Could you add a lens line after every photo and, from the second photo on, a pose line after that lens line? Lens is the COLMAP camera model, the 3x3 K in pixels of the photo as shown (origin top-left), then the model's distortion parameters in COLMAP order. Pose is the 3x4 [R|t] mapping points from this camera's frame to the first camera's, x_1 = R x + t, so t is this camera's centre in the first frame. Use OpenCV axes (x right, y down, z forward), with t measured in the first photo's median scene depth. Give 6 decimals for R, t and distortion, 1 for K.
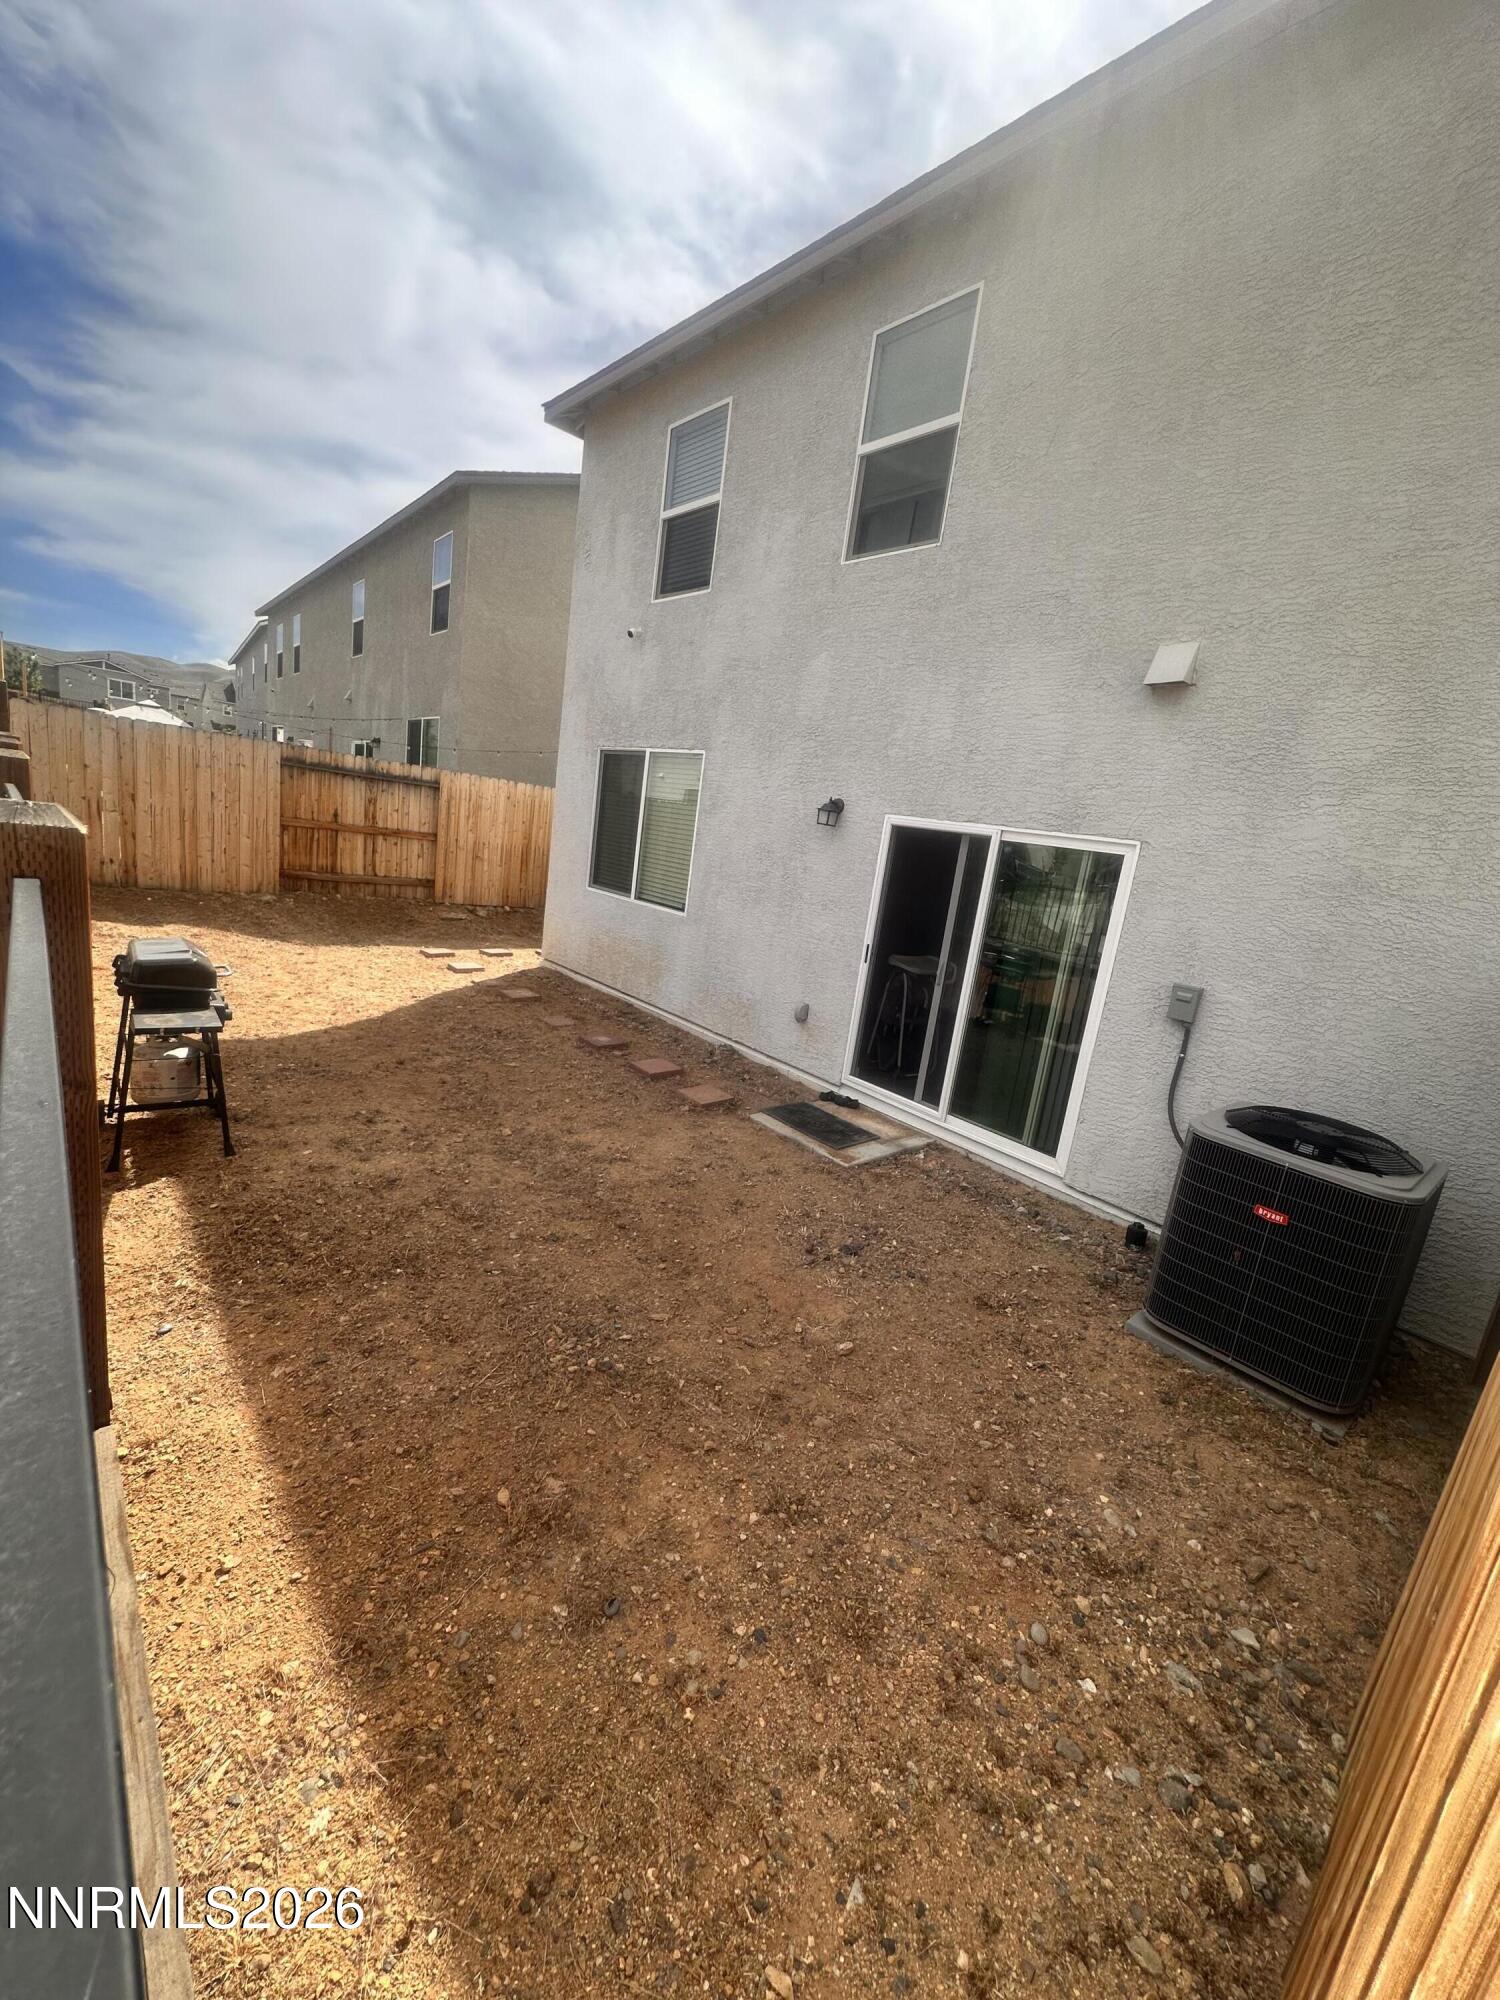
lens RADIAL K [[798.4, 0, 750.0], [0, 798.4, 1000.0], [0, 0, 1]] dist [-0.002739, 0.000312]
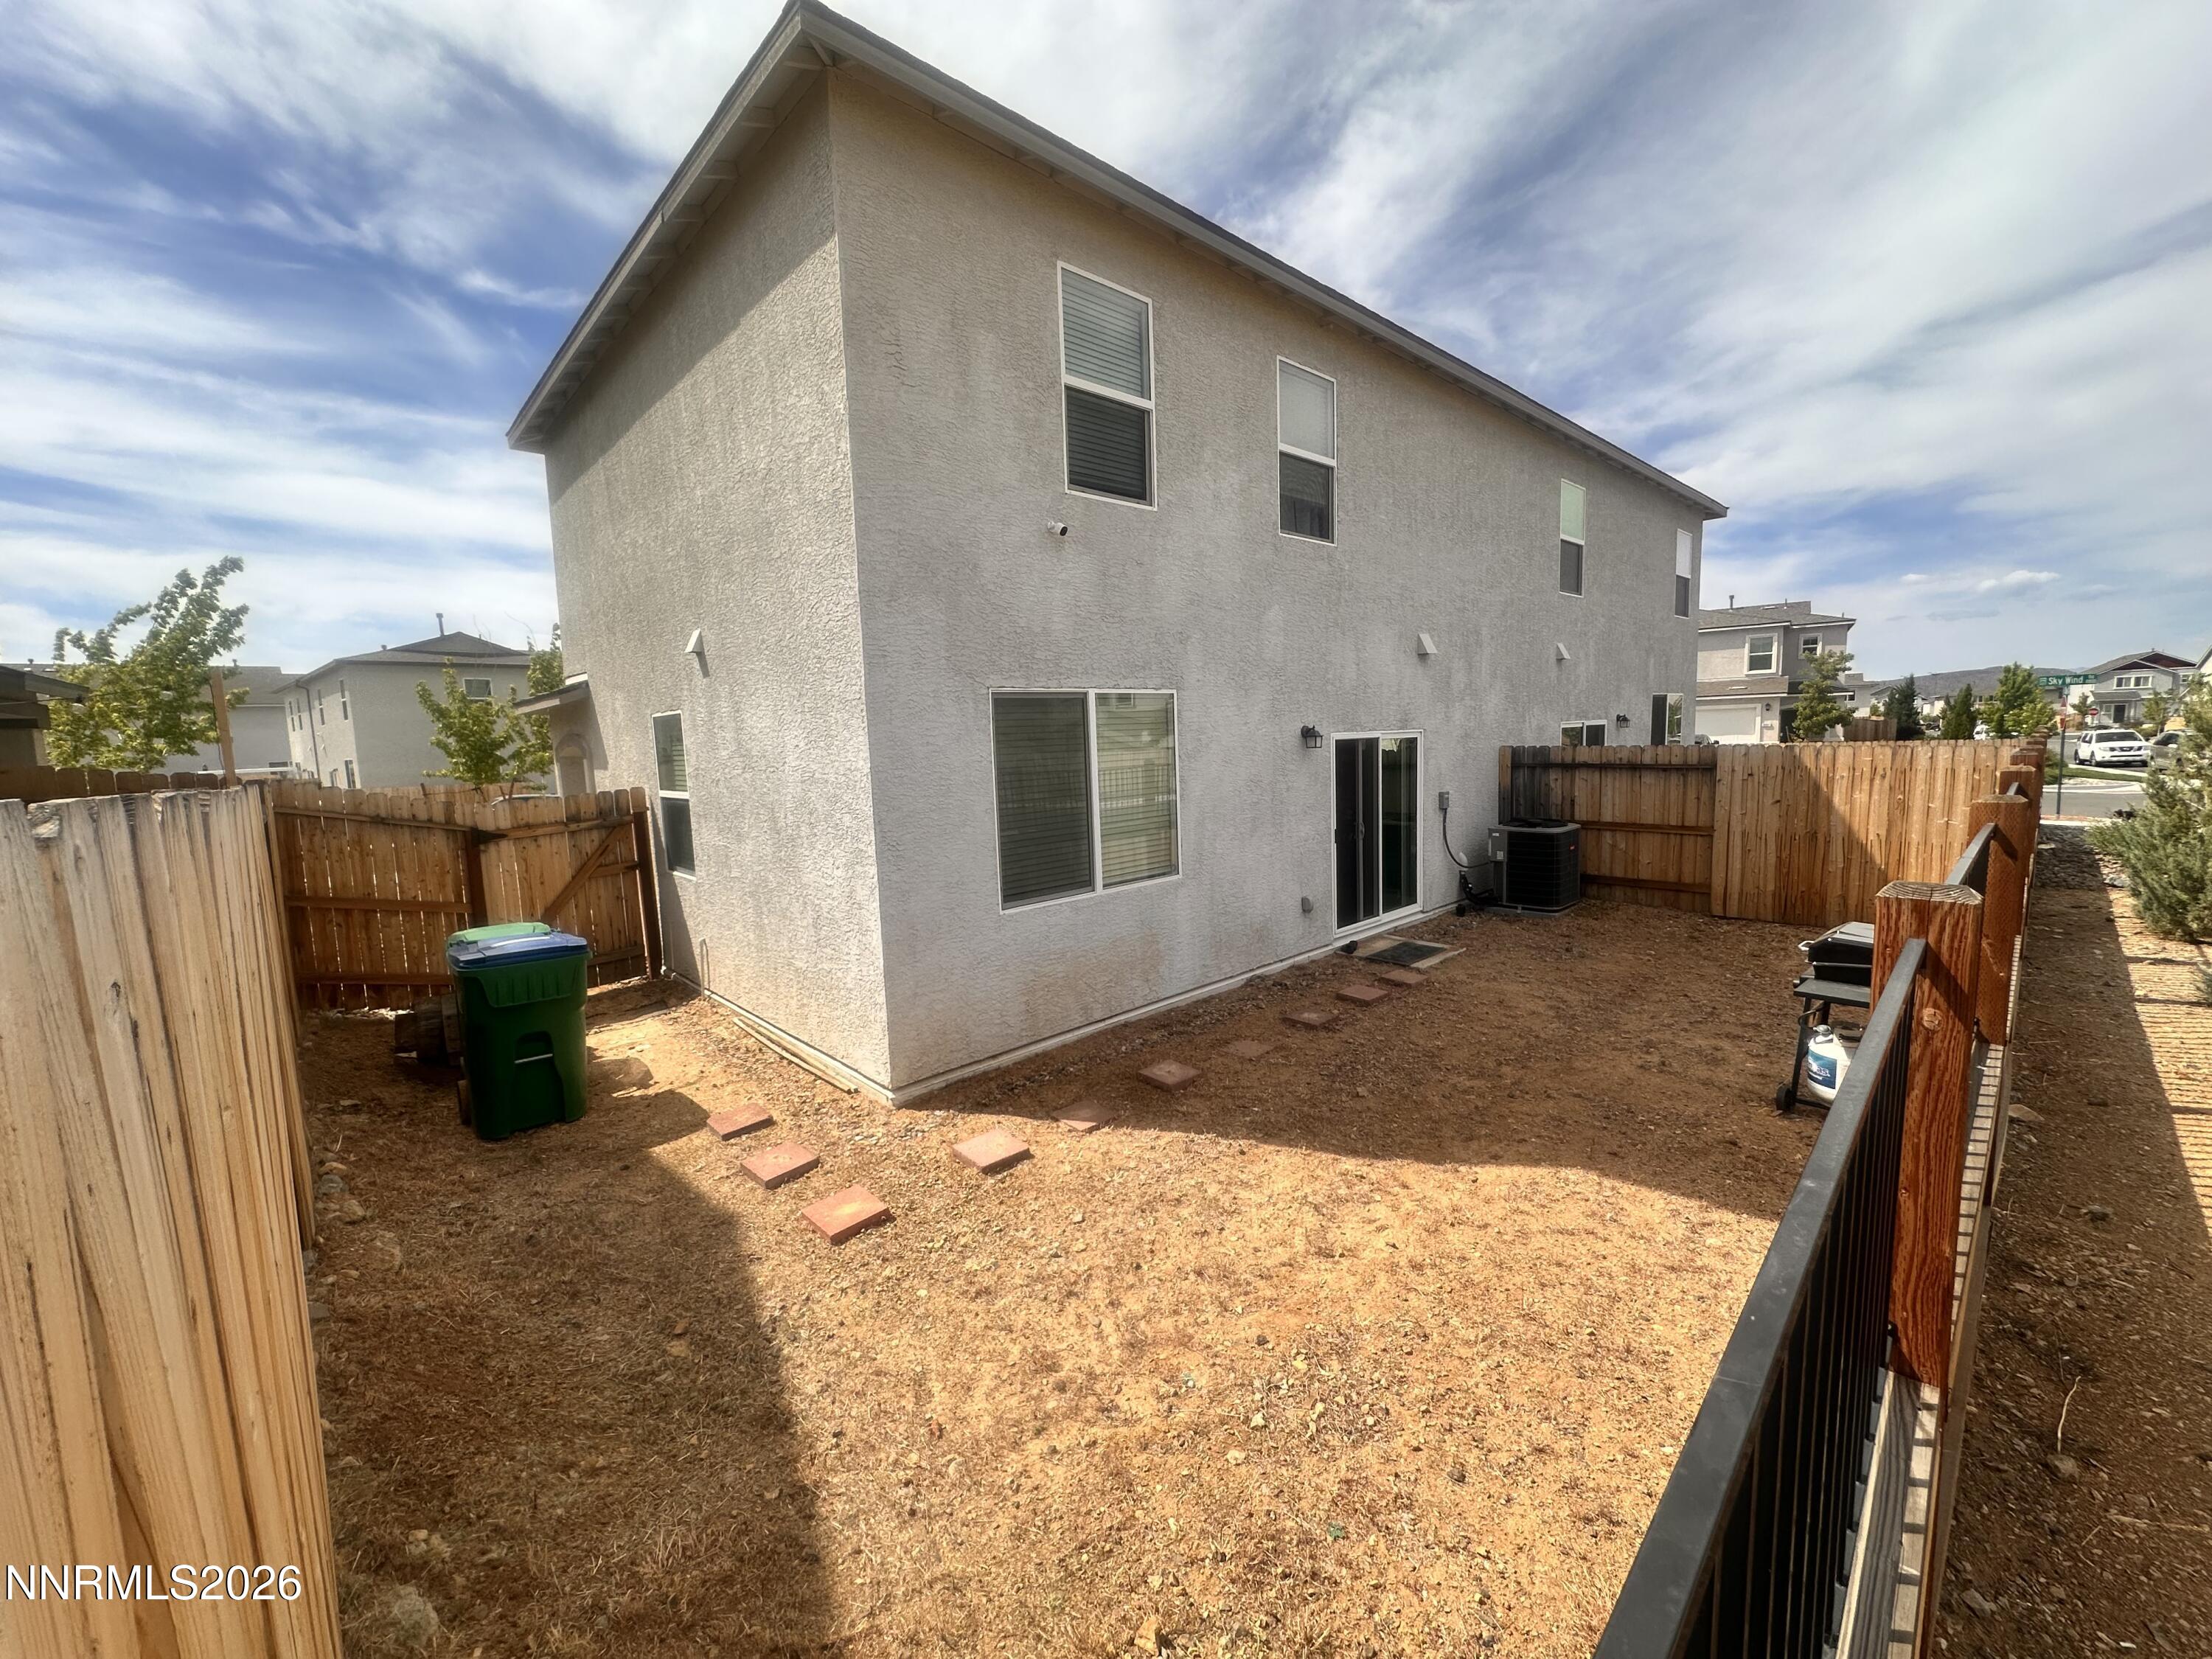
lens RADIAL K [[883.0, 0, 1106.0], [0, 883.0, 829.5], [0, 0, 1]] dist [-0.002739, 0.000312]
pose [[-0.026671, -0.238620, 0.970747, -1.140111], [0.242467, 0.940549, 0.237859, -0.459907], [-0.969793, 0.241718, 0.032772, 1.187235]]
